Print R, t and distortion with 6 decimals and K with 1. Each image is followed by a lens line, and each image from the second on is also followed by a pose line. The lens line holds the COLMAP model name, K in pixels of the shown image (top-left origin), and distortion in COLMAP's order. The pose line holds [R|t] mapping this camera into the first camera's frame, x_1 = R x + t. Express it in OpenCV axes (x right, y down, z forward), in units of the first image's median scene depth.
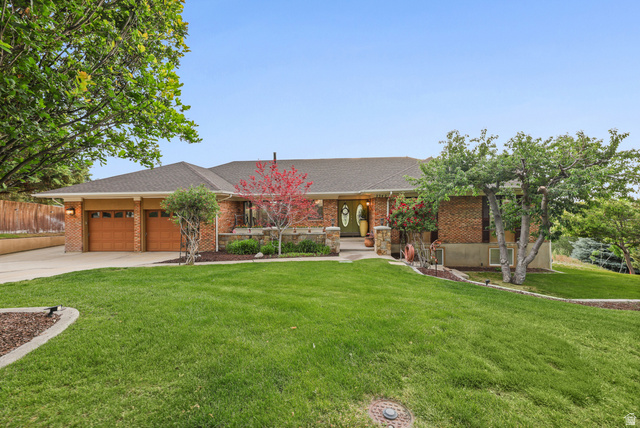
lens RADIAL K [[261.1, 0, 316.8], [0, 261.1, 211.2], [0, 0, 1]] dist [-0.006386, 0.000581]
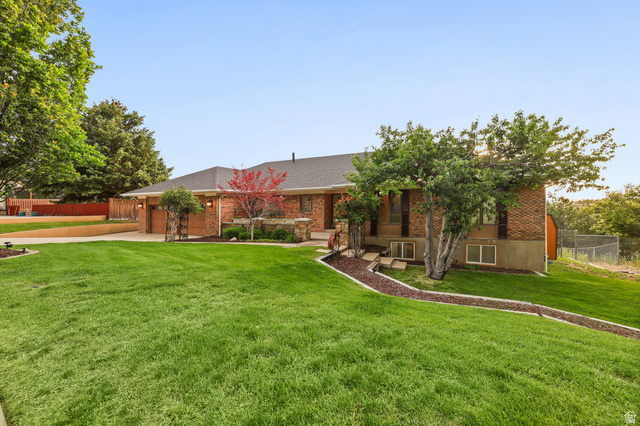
lens RADIAL K [[261.1, 0, 318.7], [0, 261.1, 213.2], [0, 0, 1]] dist [-0.006386, 0.000581]
pose [[0.939437, 0.007121, -0.342649, 0.510789], [0.003478, 0.999535, 0.030307, 0.003624], [0.342705, -0.029663, 0.938975, -0.042804]]
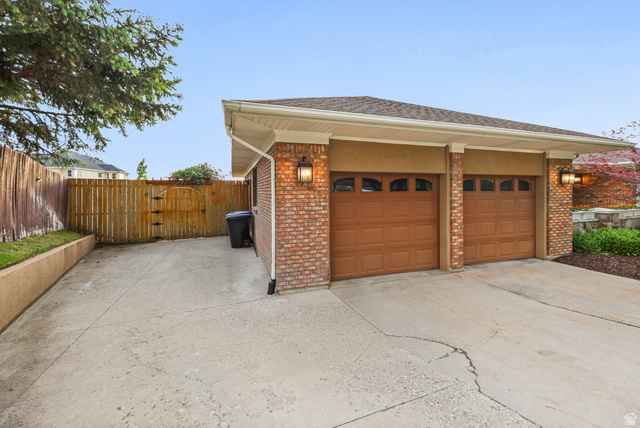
lens RADIAL K [[261.1, 0, 322.9], [0, 261.1, 208.4], [0, 0, 1]] dist [-0.006386, 0.000581]
pose [[0.922942, -0.013965, 0.384685, -1.063226], [-0.003528, 0.998993, 0.044731, 0.033820], [-0.384923, -0.042641, 0.921963, 0.676862]]
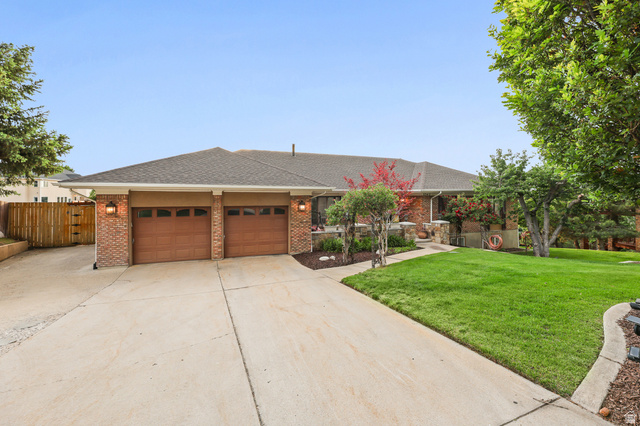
lens RADIAL K [[264.6, 0, 317.1], [0, 264.6, 210.9], [0, 0, 1]] dist [0.000394, -0.000641]
pose [[0.912117, -0.005943, 0.409886, -0.738890], [-0.005520, 0.999626, 0.026775, -0.015421], [-0.409892, -0.026685, 0.911744, 0.130746]]
